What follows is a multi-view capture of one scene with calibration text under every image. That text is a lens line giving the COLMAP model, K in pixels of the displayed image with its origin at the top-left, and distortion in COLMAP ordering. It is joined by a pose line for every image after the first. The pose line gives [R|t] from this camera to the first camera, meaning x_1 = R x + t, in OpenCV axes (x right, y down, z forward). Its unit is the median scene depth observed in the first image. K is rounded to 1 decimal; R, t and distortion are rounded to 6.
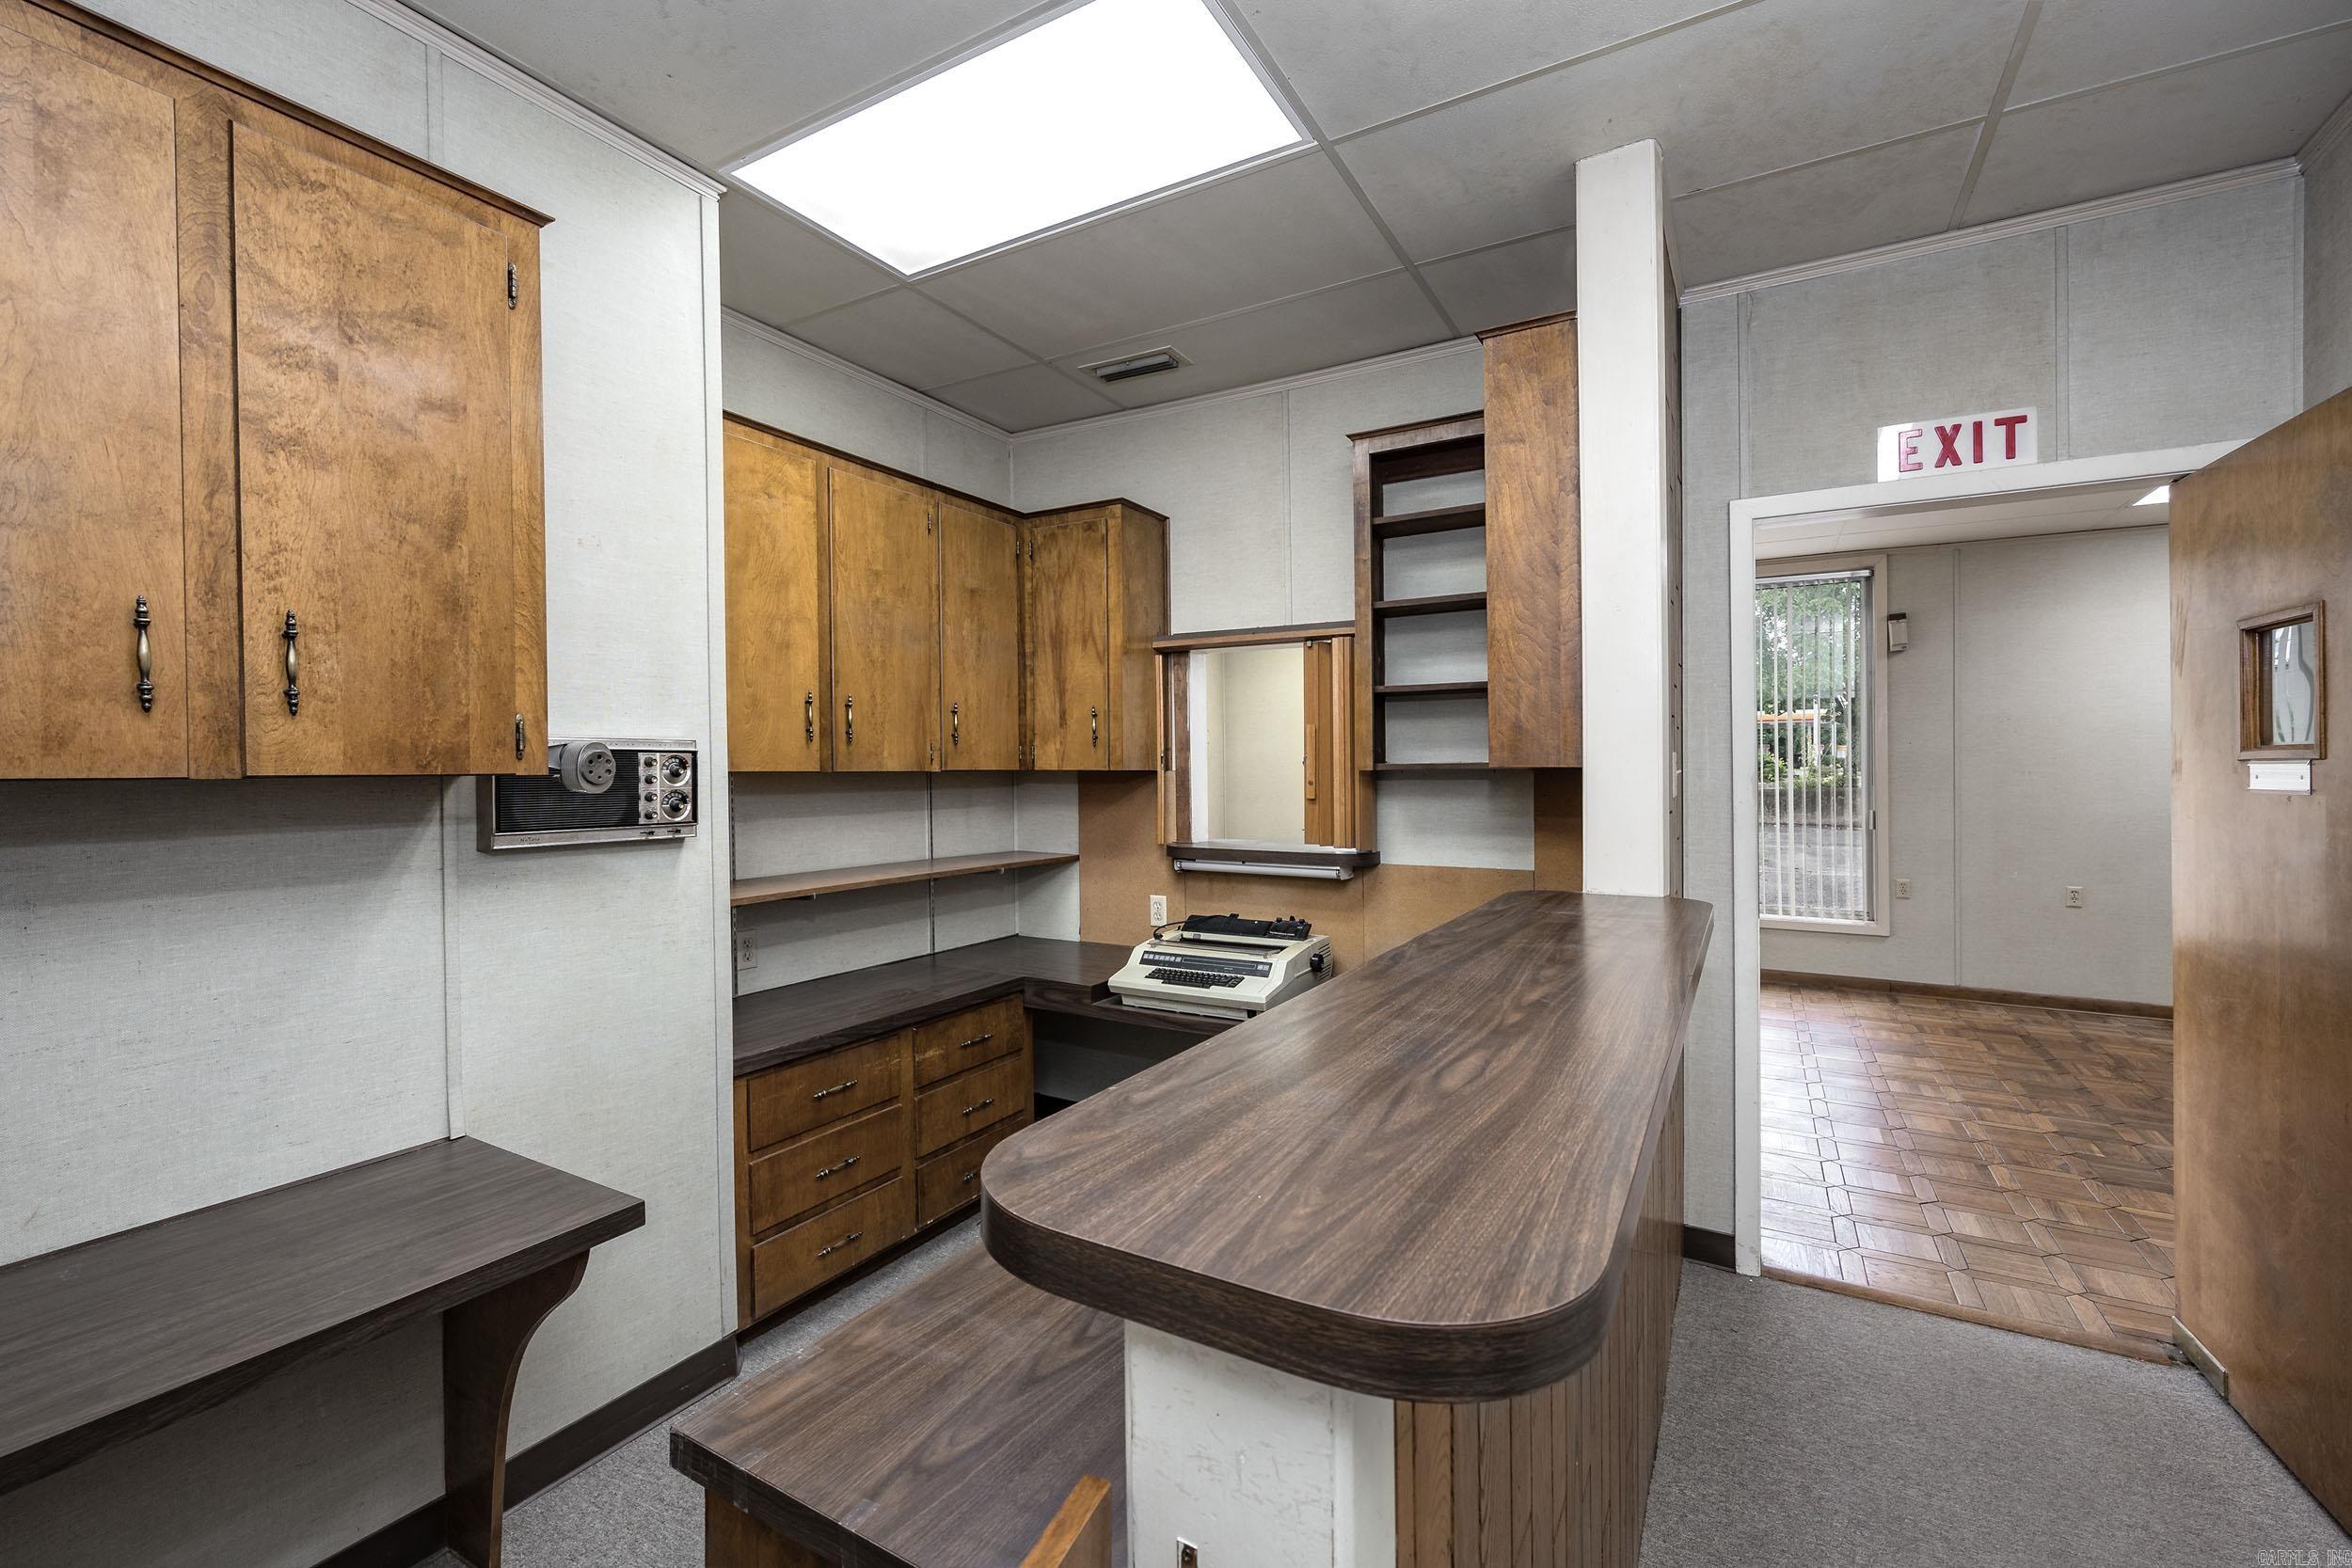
lens RADIAL K [[1006.9, 0, 1160.3], [0, 1006.9, 754.8], [0, 0, 1]] dist [-0.001204, 0.000012]
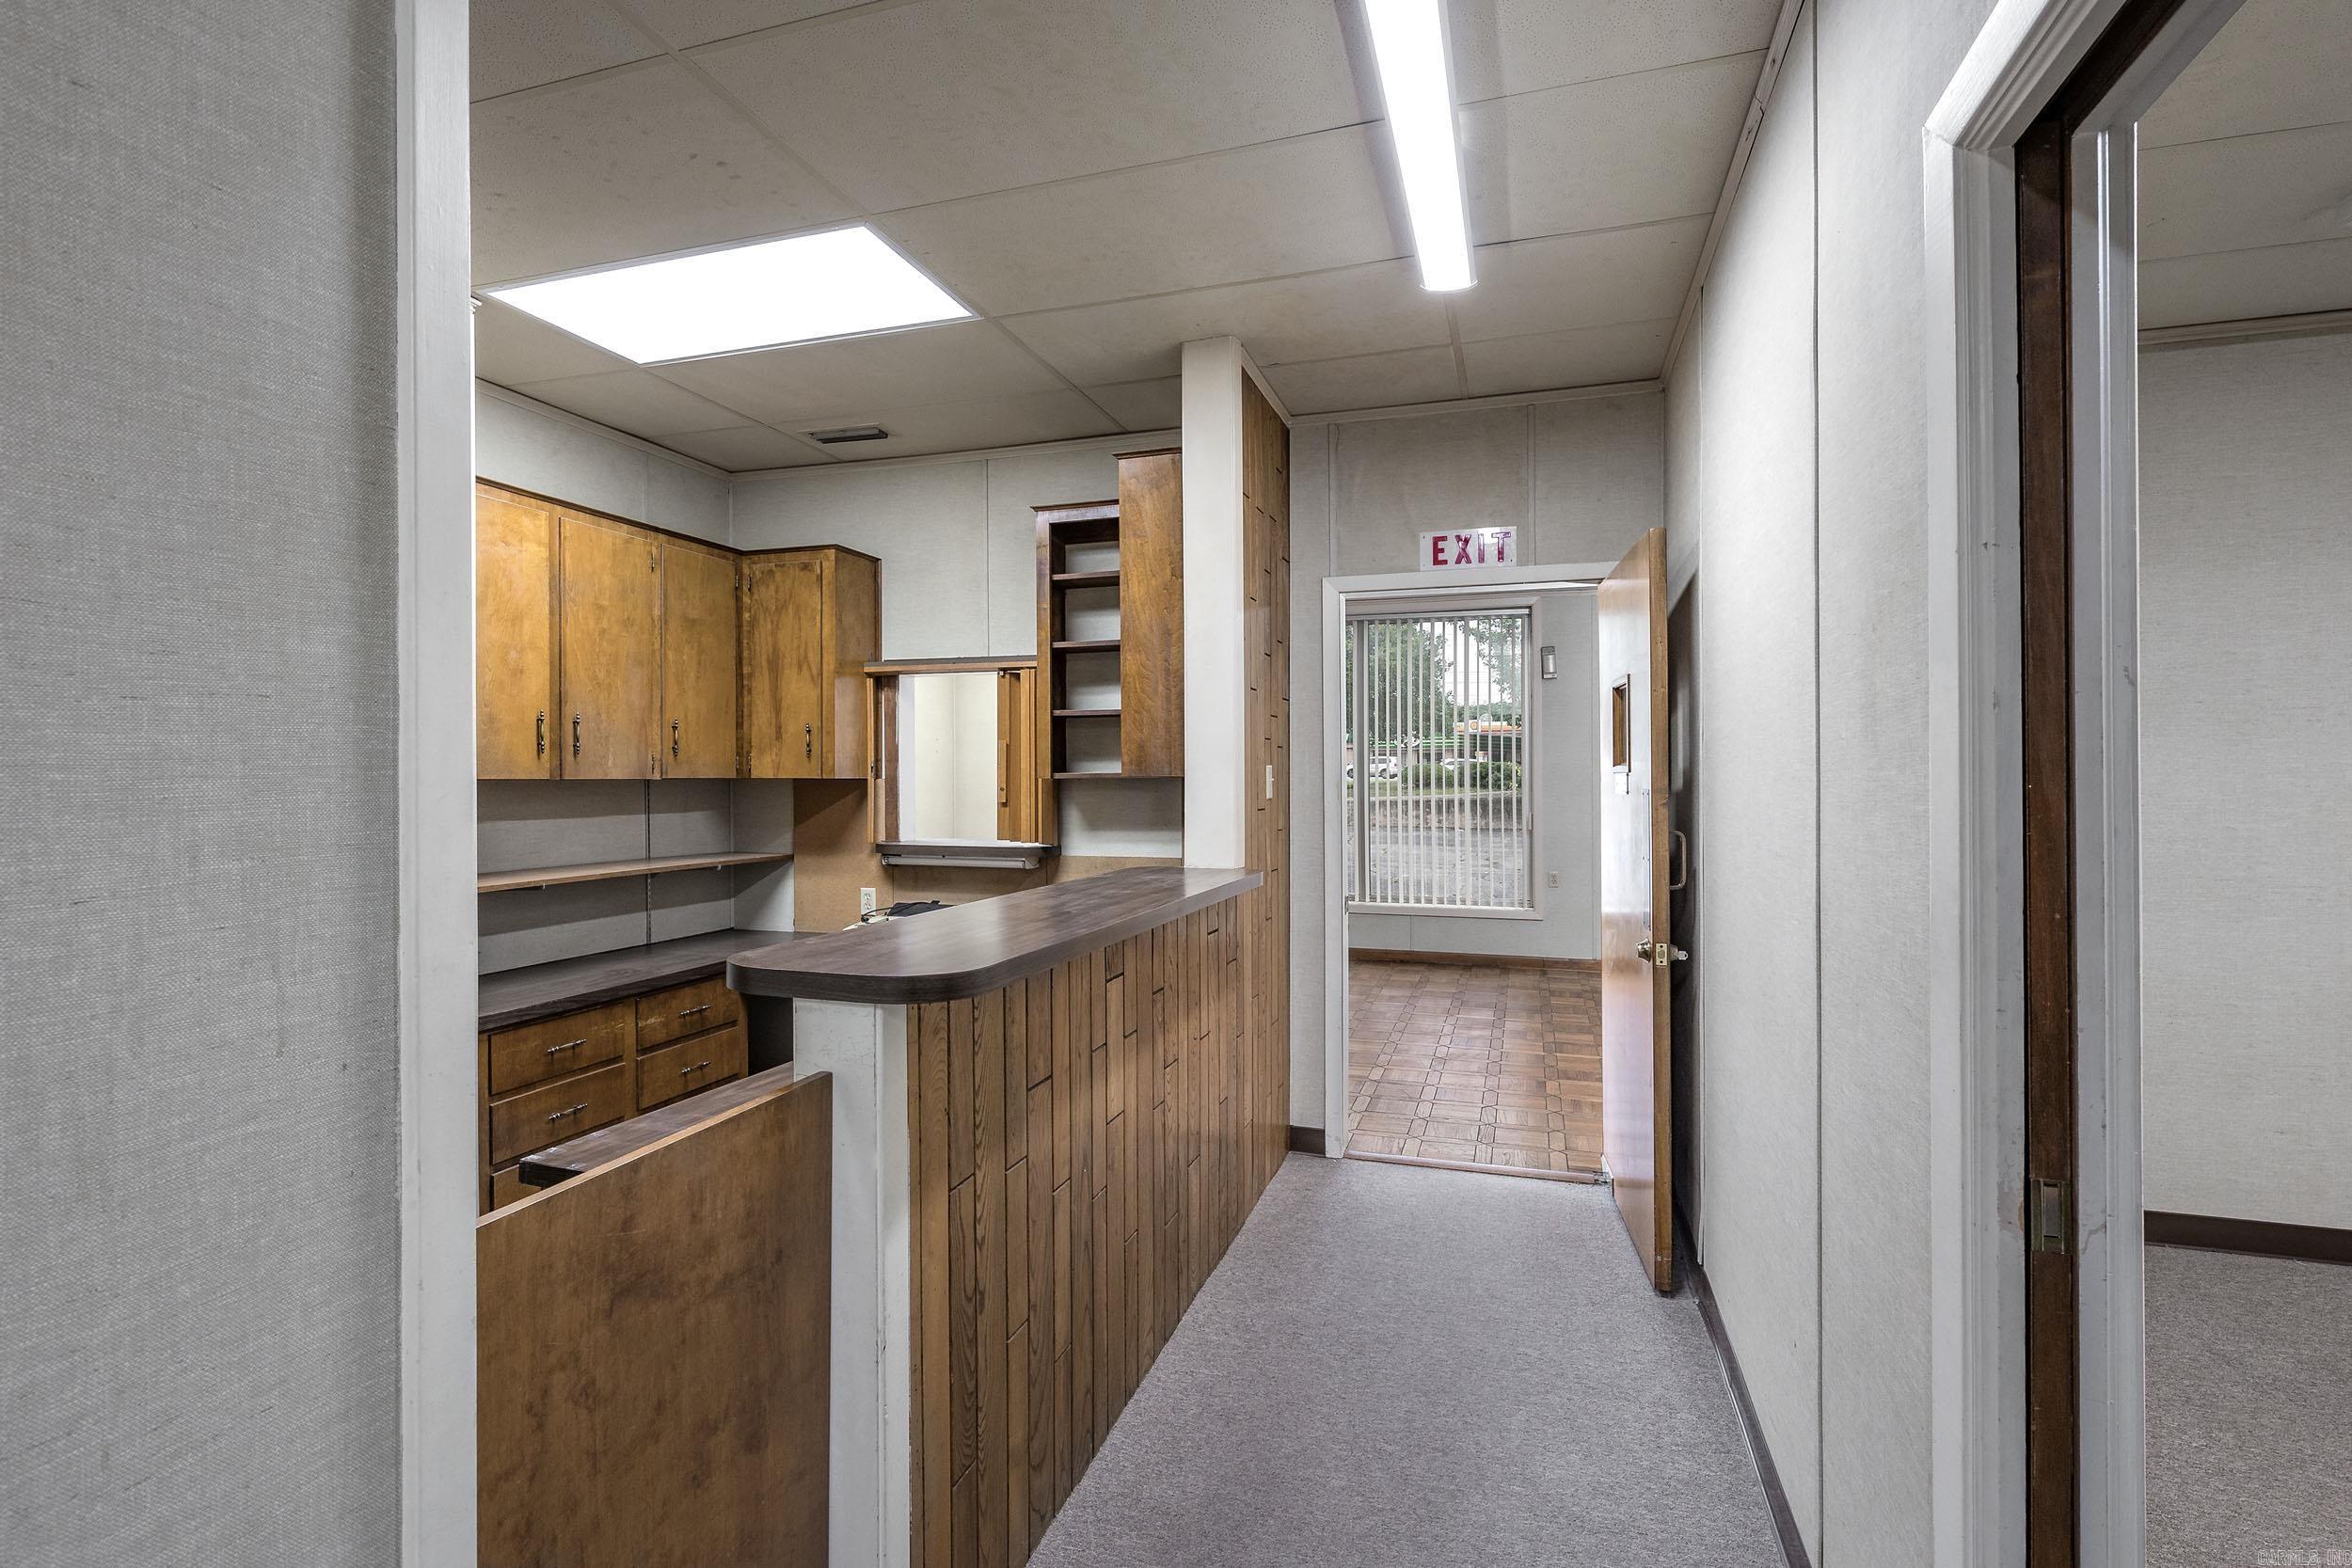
lens RADIAL K [[913.8, 0, 1178.6], [0, 913.8, 760.0], [0, 0, 1]] dist [-0.002368, -0.000116]
pose [[0.950924, 0.007875, 0.309325, 0.014559], [-0.006241, 0.999961, -0.006272, -0.001984], [-0.309362, 0.004034, 0.950936, -0.126742]]
